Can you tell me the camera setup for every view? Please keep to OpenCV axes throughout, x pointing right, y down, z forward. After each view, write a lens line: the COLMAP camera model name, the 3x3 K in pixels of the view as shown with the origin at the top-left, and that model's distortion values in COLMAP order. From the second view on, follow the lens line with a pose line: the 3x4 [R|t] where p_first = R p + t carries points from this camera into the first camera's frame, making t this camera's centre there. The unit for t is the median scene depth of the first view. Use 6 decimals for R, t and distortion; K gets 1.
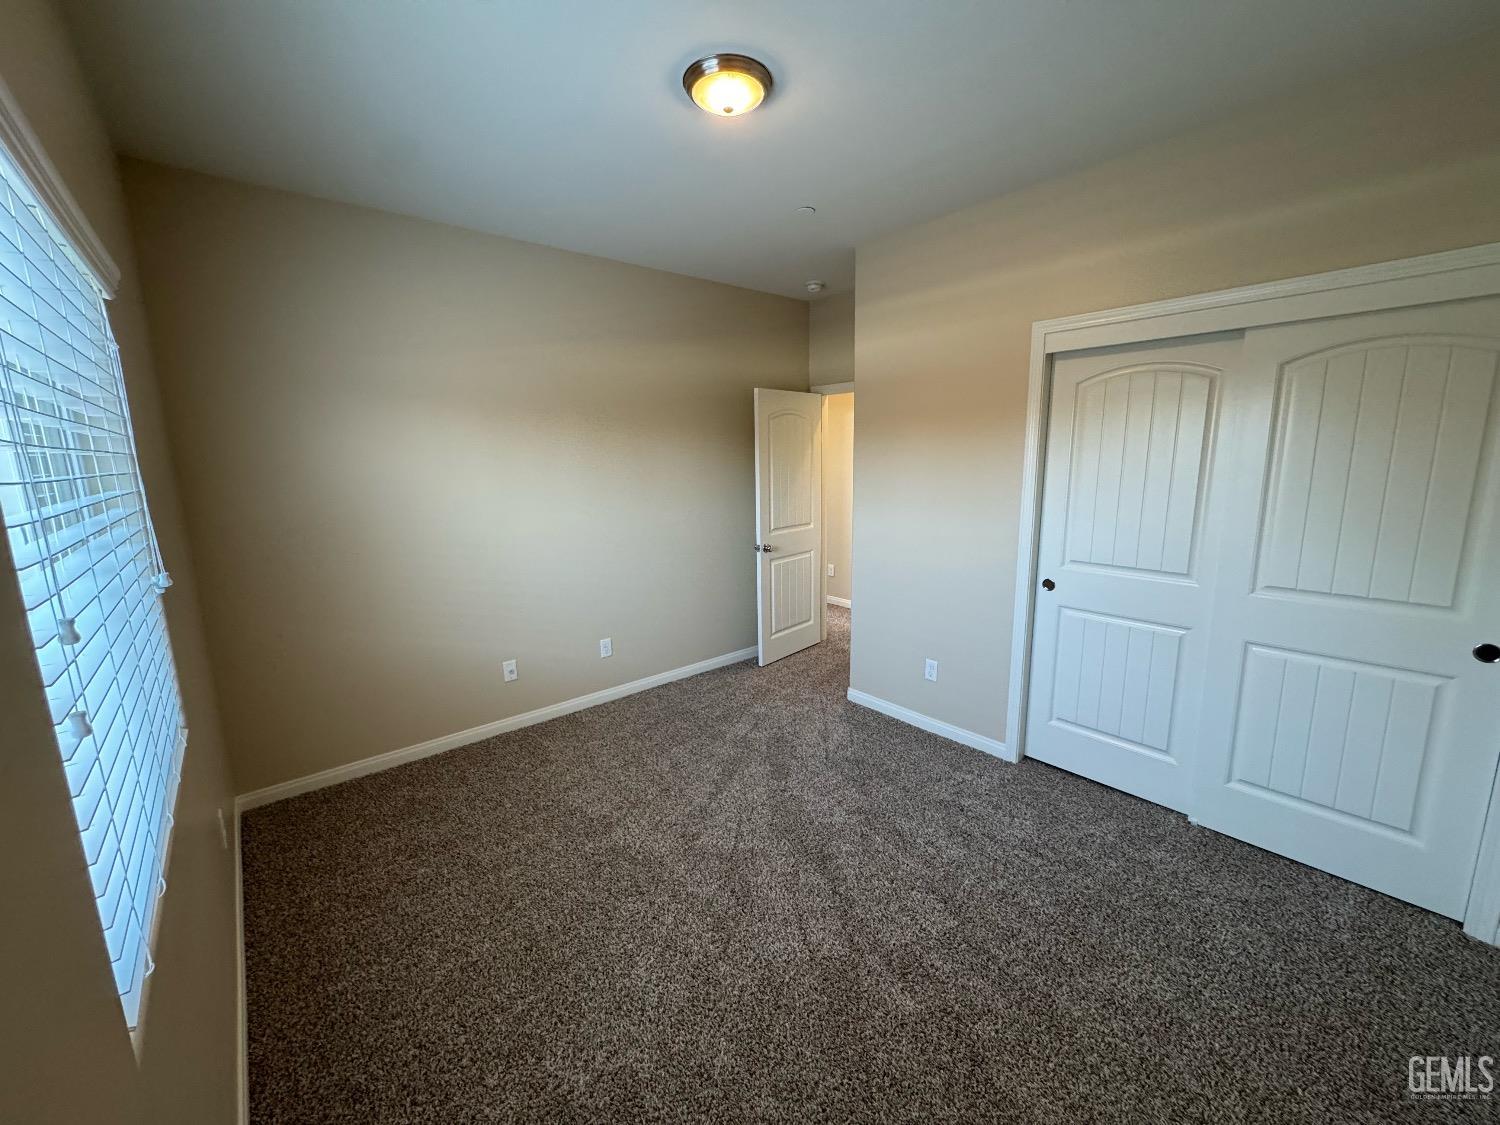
lens RADIAL K [[600.9, 0, 750.7], [0, 600.9, 560.0], [0, 0, 1]] dist [-0.001877, -0.000128]
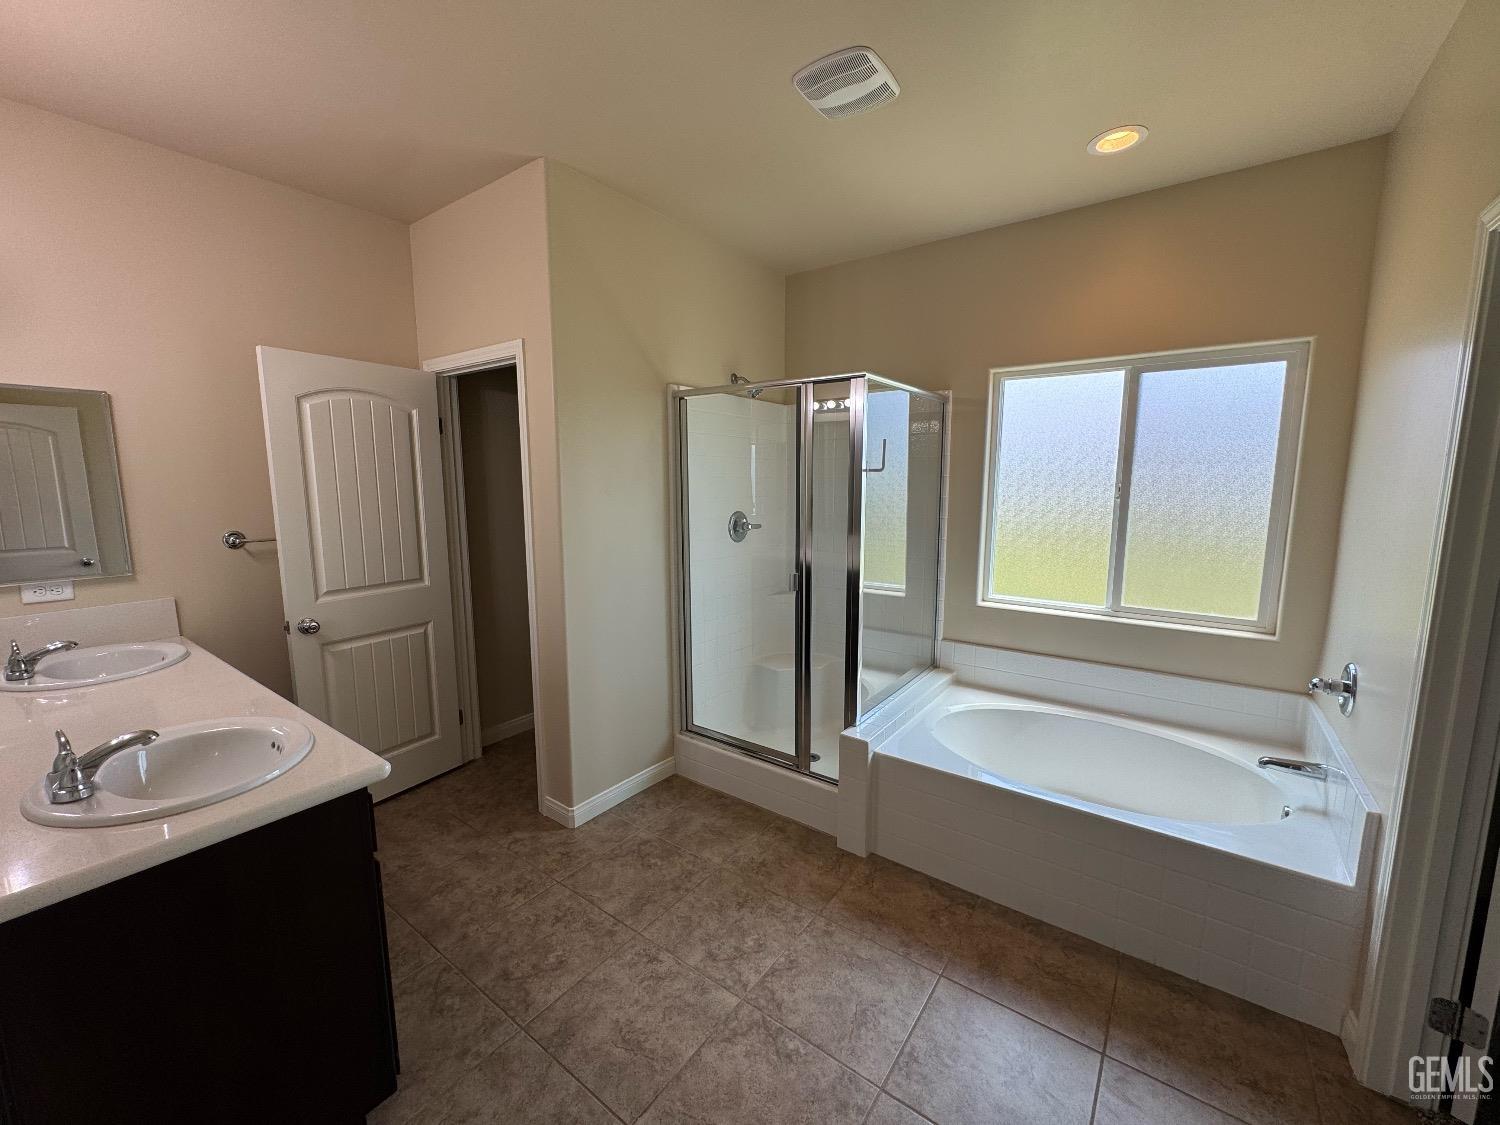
lens RADIAL K [[600.9, 0, 750.7], [0, 600.9, 560.0], [0, 0, 1]] dist [-0.001877, -0.000128]
pose [[-0.221632, -0.123639, 0.967260, -0.531897], [0.179338, 0.969842, 0.165061, -0.086445], [-0.958497, 0.210049, -0.192775, 0.587152]]
